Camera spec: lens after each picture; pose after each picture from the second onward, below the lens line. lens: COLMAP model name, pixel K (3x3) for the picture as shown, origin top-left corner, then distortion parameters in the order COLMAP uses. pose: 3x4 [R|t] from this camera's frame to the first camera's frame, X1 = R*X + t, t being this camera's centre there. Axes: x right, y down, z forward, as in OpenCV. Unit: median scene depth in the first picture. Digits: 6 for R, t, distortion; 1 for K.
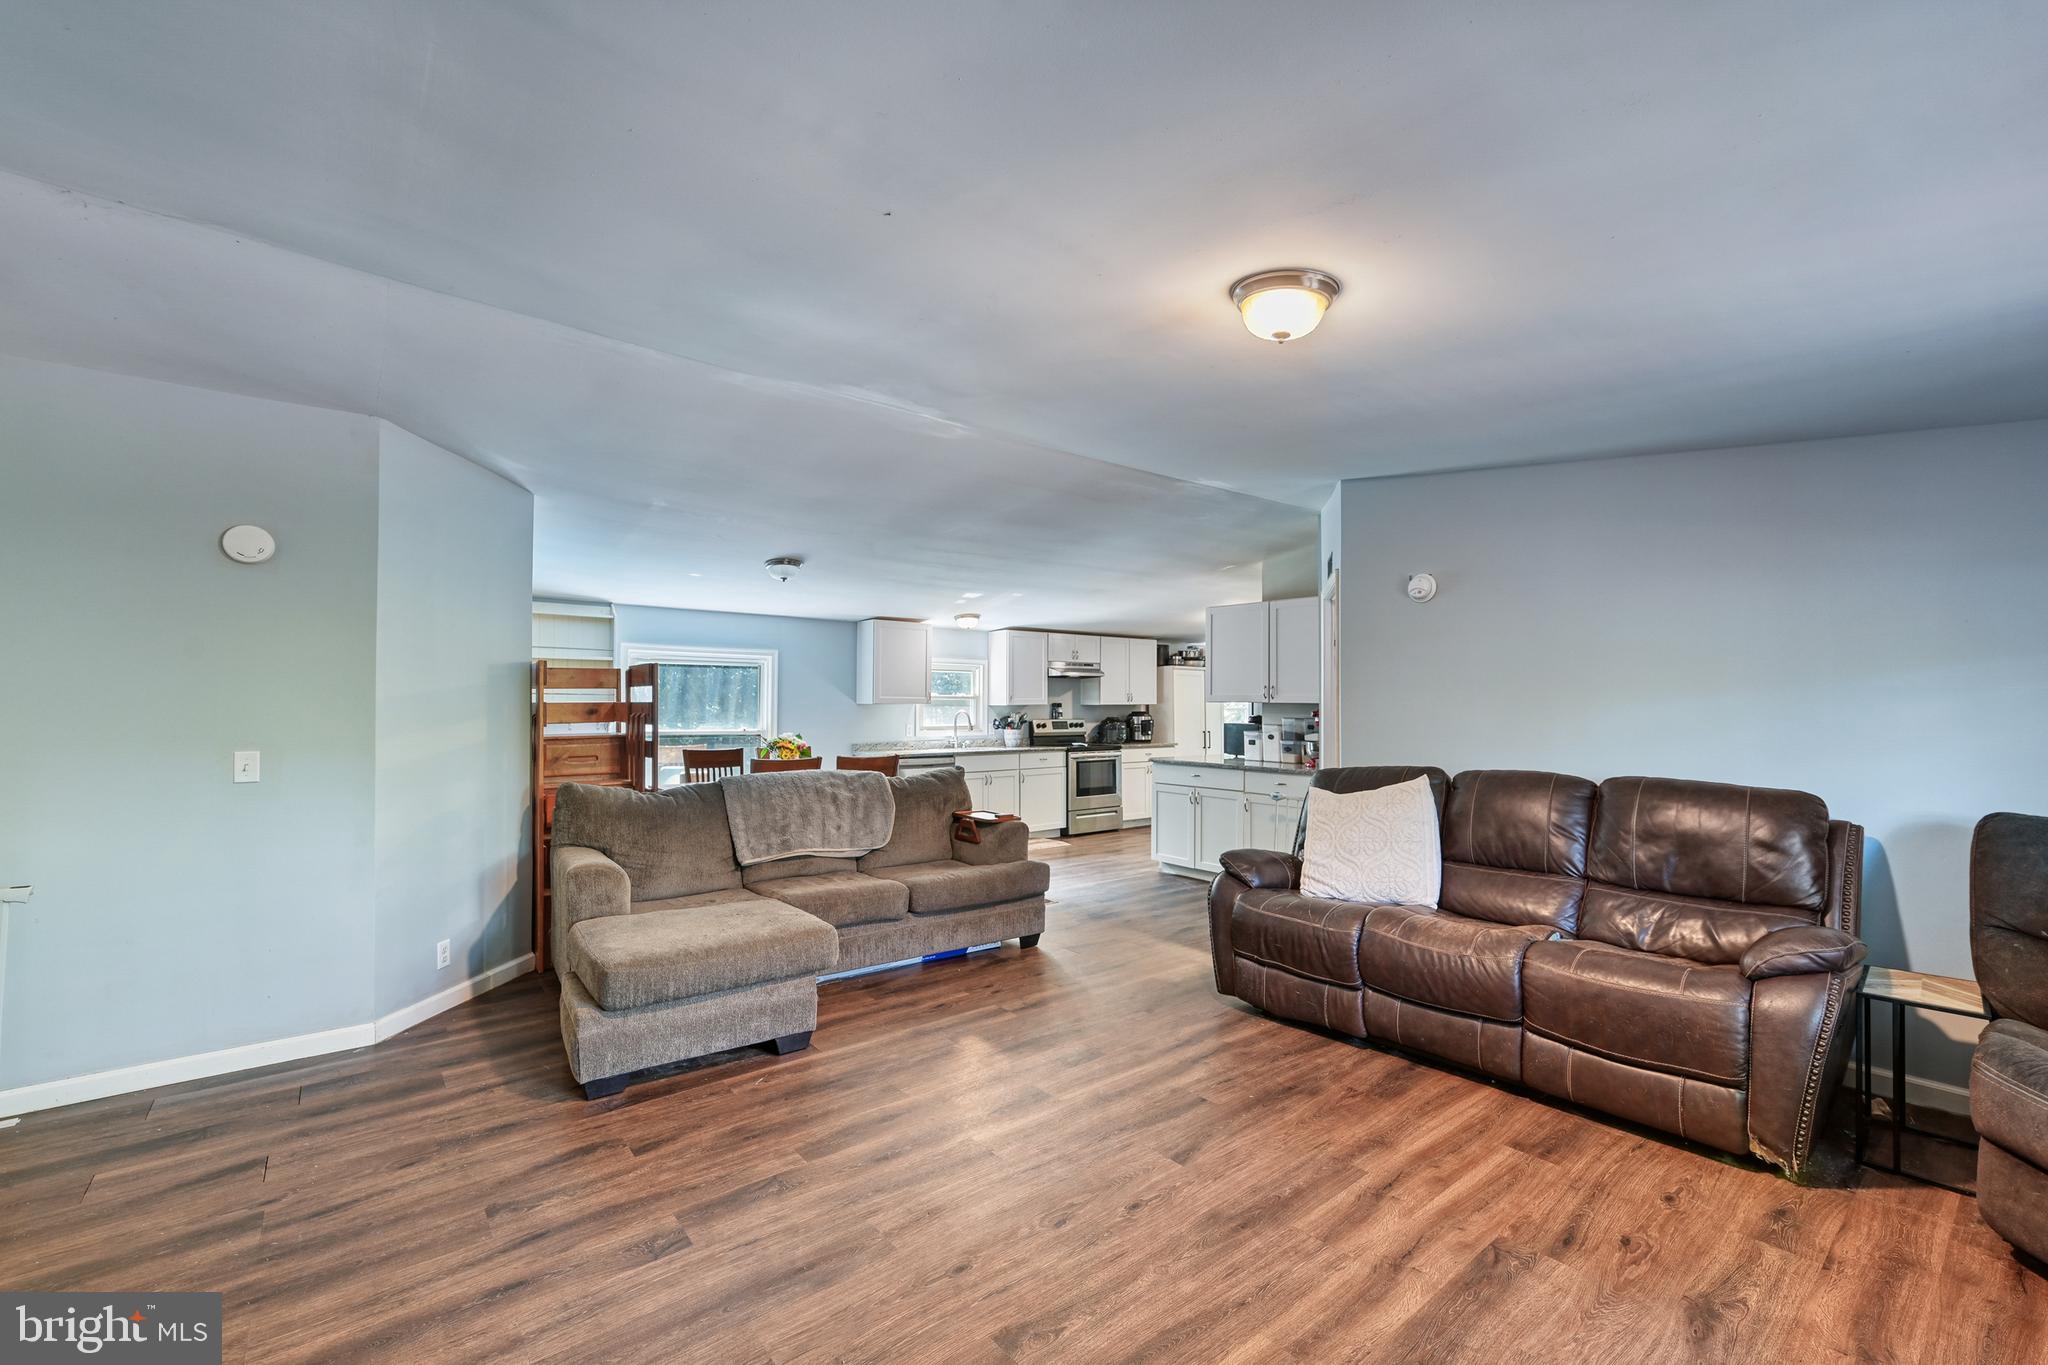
lens RADIAL K [[853.1, 0, 1022.1], [0, 853.1, 709.2], [0, 0, 1]] dist [0.000039, 0.000489]
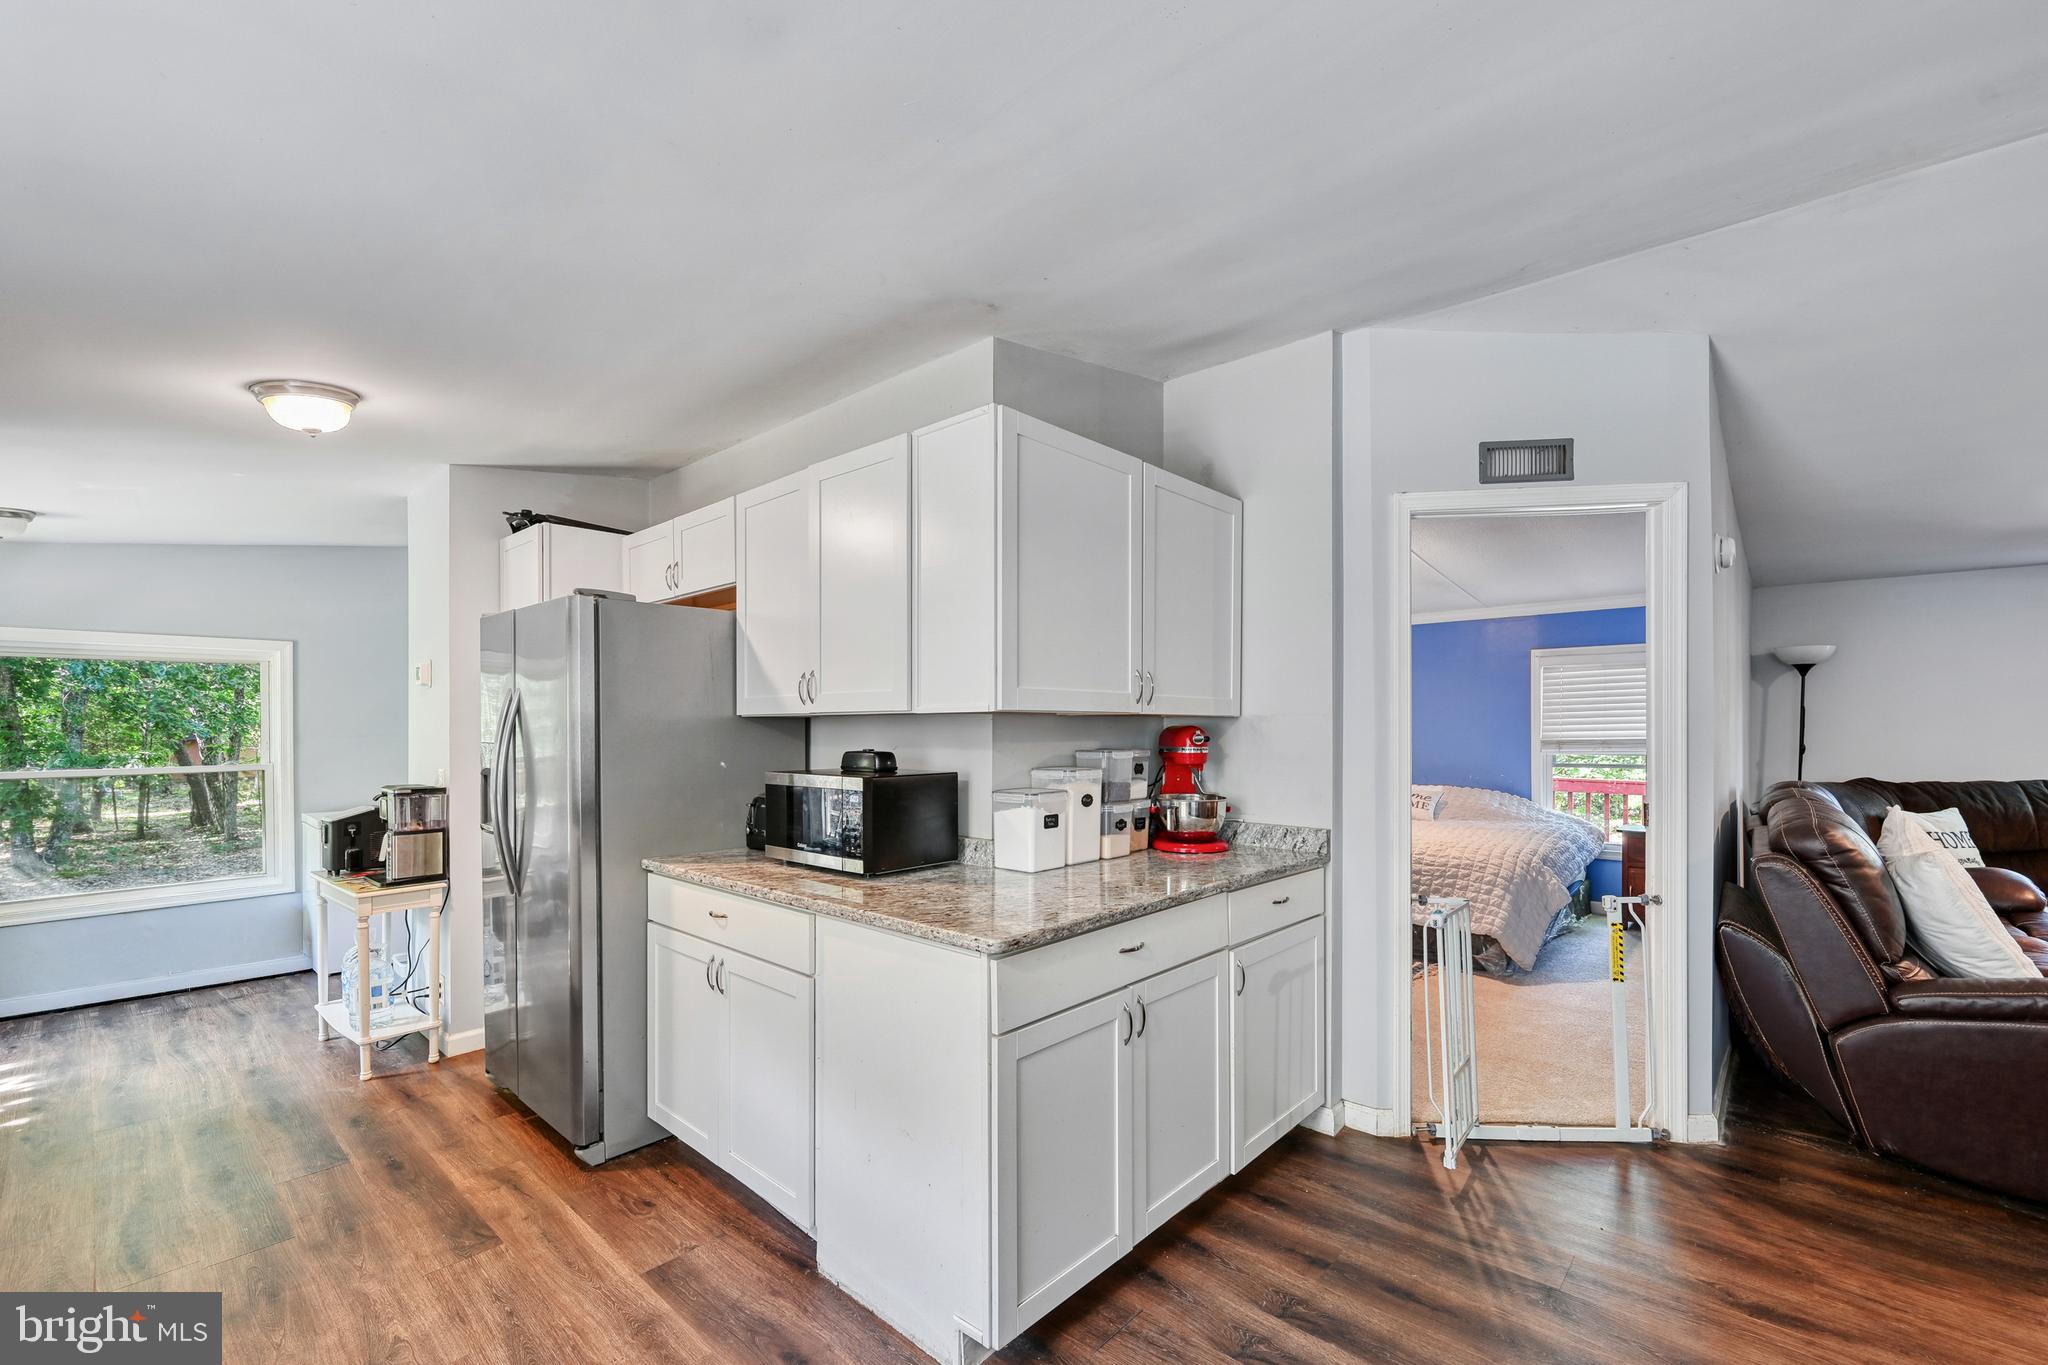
lens RADIAL K [[865.8, 0, 1027.8], [0, 865.8, 726.2], [0, 0, 1]] dist [-0.000273, 0.000937]
pose [[-0.162314, -0.006429, 0.986718, -0.070284], [0.010683, 0.999909, 0.008272, -0.003845], [-0.986681, 0.011884, -0.162231, 0.780560]]
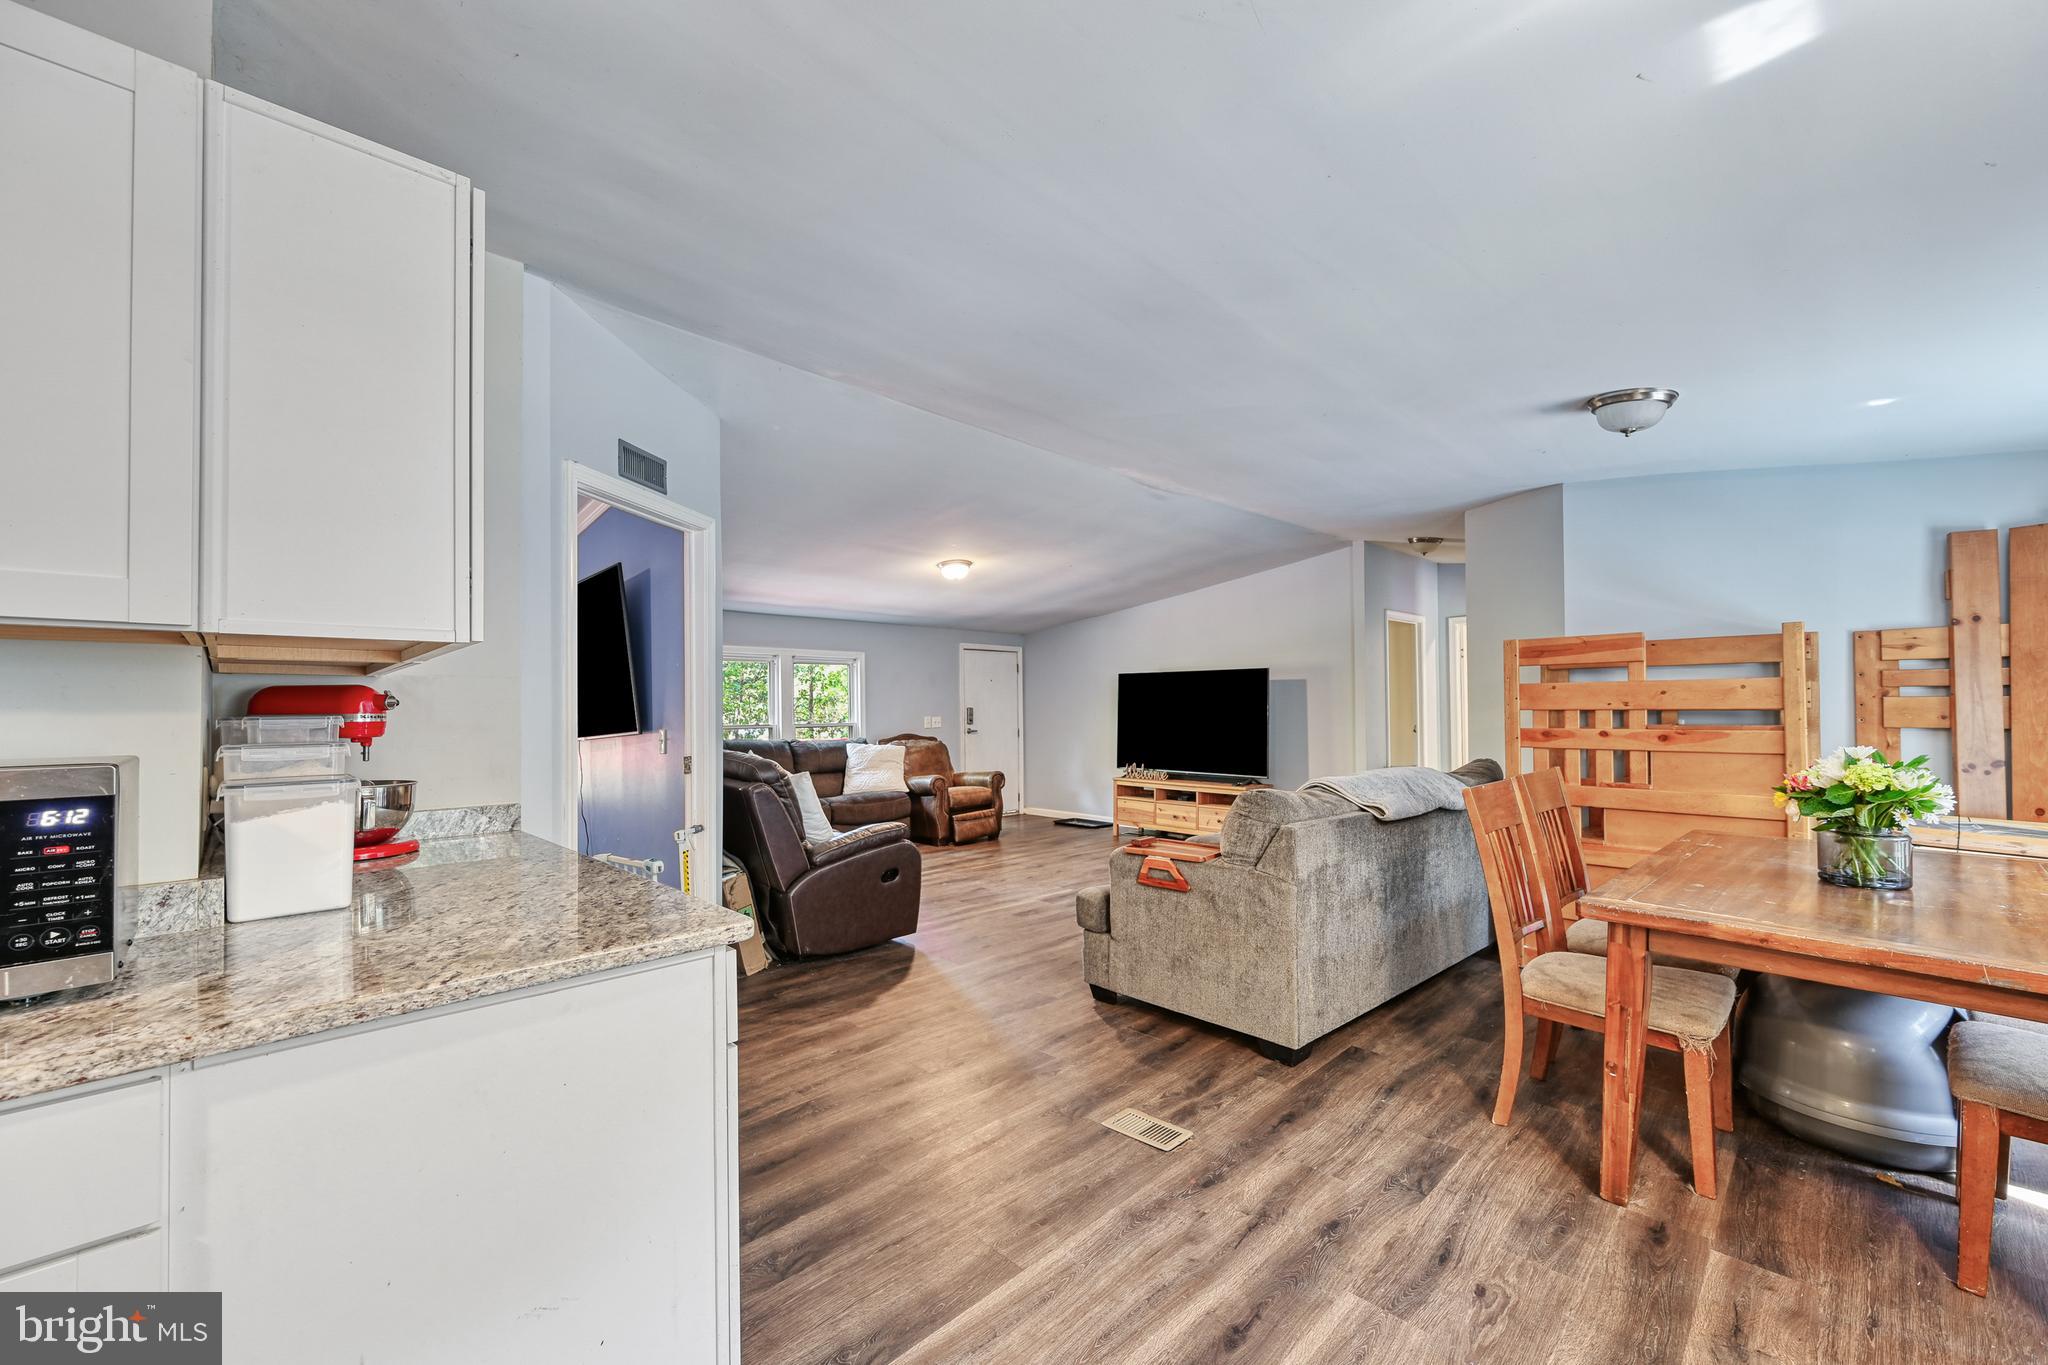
lens RADIAL K [[832.3, 0, 1024.6], [0, 832.3, 703.5], [0, 0, 1]] dist [-0.000001, 0.000005]
pose [[-0.996867, 0.005963, -0.078876, 0.075417], [0.005582, 0.999972, 0.005047, 0.002829], [0.078904, 0.004591, -0.996872, 0.915239]]
